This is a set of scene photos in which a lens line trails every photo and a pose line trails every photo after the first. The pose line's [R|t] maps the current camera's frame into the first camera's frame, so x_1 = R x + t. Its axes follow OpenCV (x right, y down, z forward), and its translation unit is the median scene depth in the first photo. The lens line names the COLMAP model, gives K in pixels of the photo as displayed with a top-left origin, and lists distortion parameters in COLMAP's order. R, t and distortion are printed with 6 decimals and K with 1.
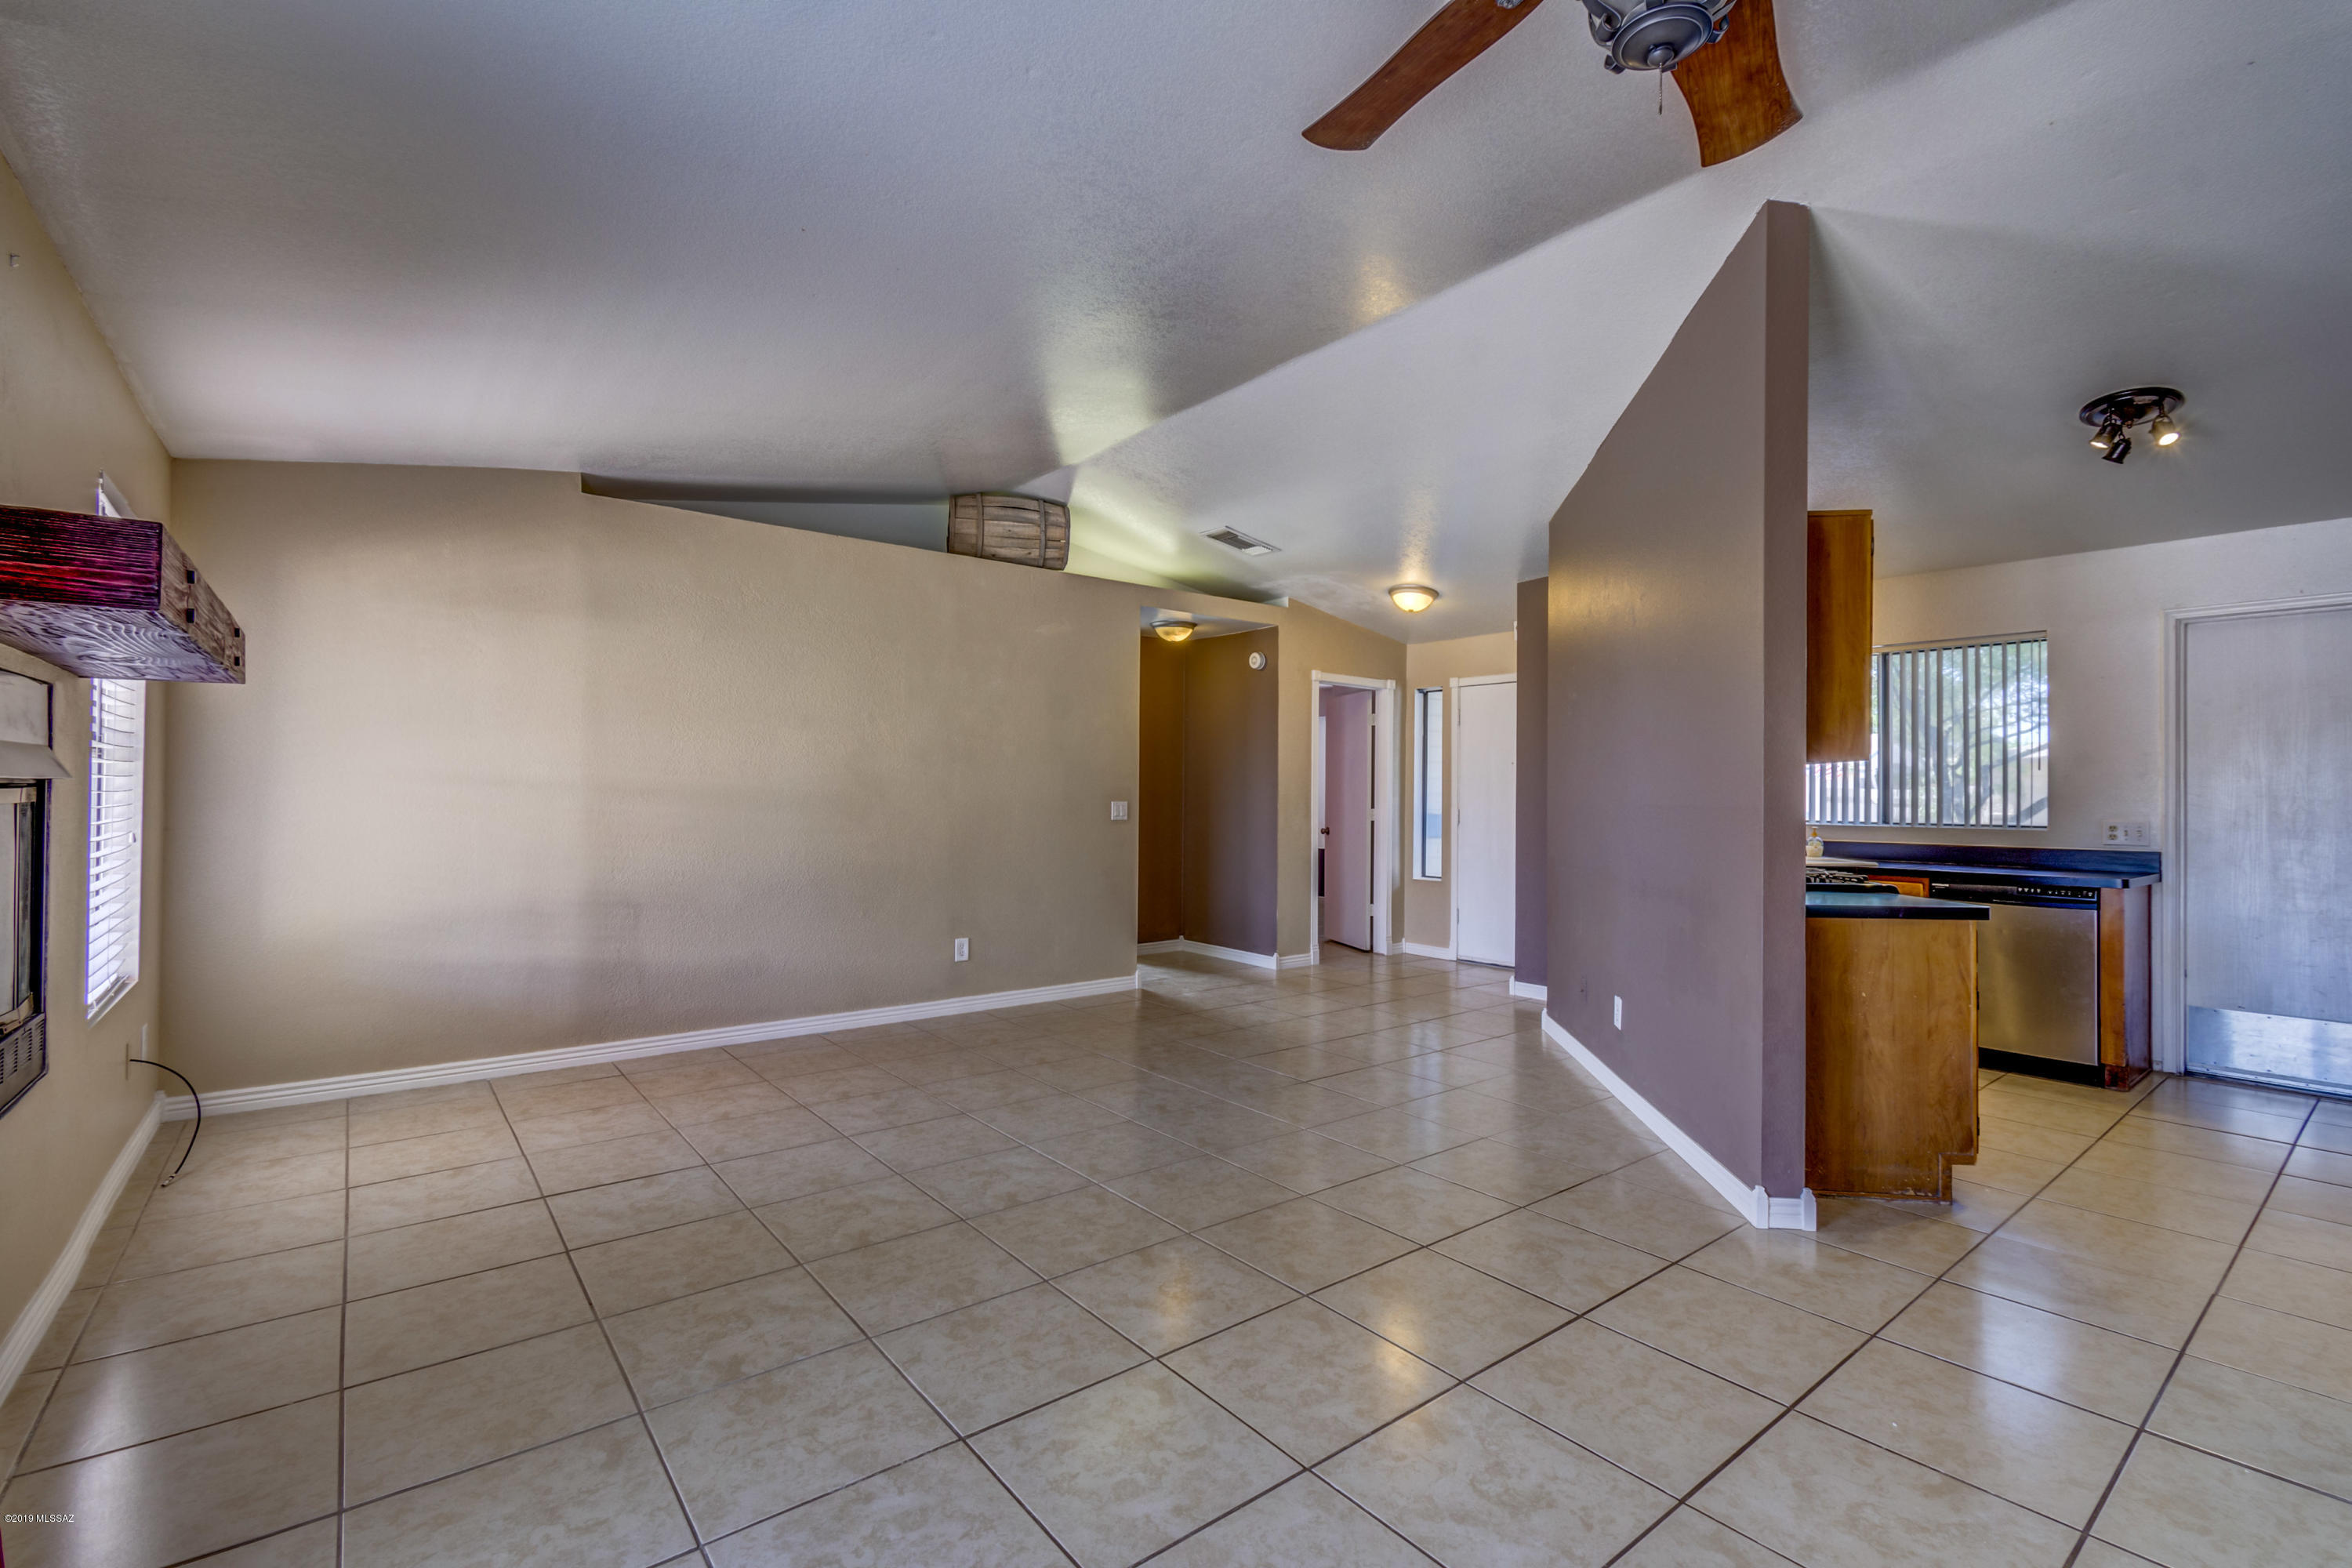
lens RADIAL K [[1019.7, 0, 1209.9], [0, 1019.7, 783.3], [0, 0, 1]] dist [-0.001258, -0.000046]
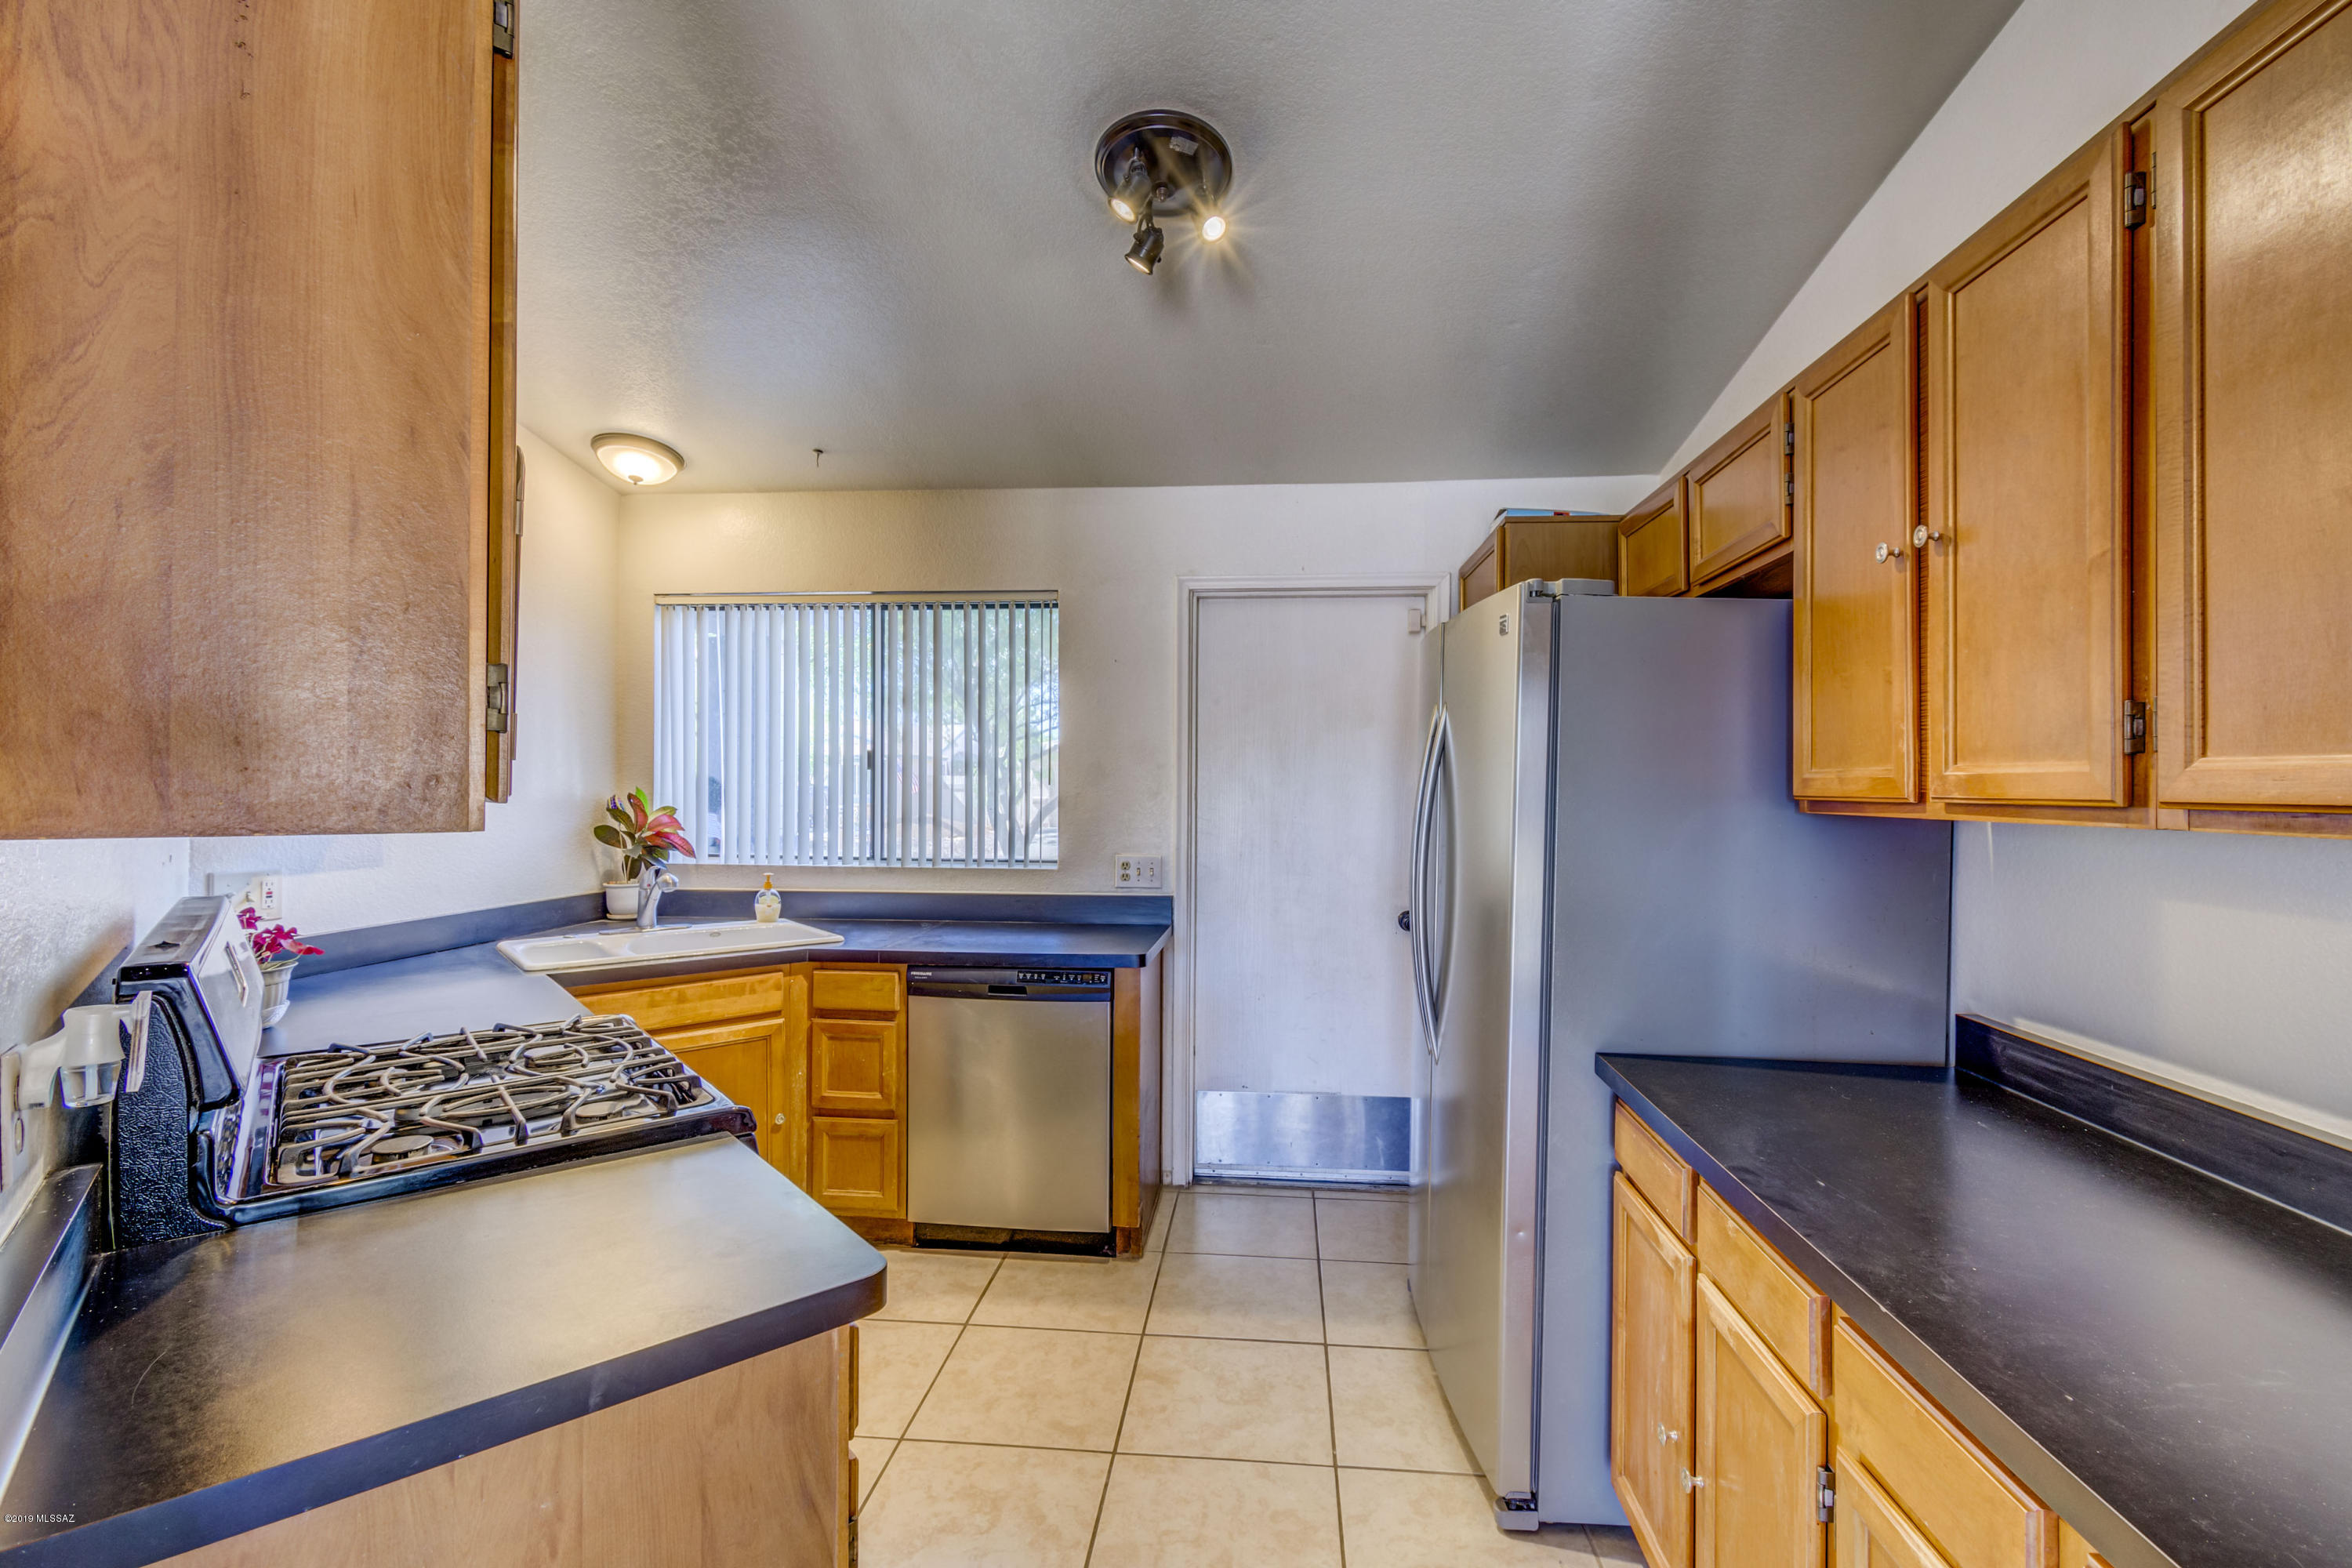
lens RADIAL K [[1042.3, 0, 1184.6], [0, 1042.3, 778.4], [0, 0, 1]] dist [0.000579, -0.000215]
pose [[0.698763, -0.003211, 0.715346, 0.388610], [-0.006908, 0.999913, 0.011237, -0.028844], [-0.715319, -0.012794, 0.698680, 0.456744]]
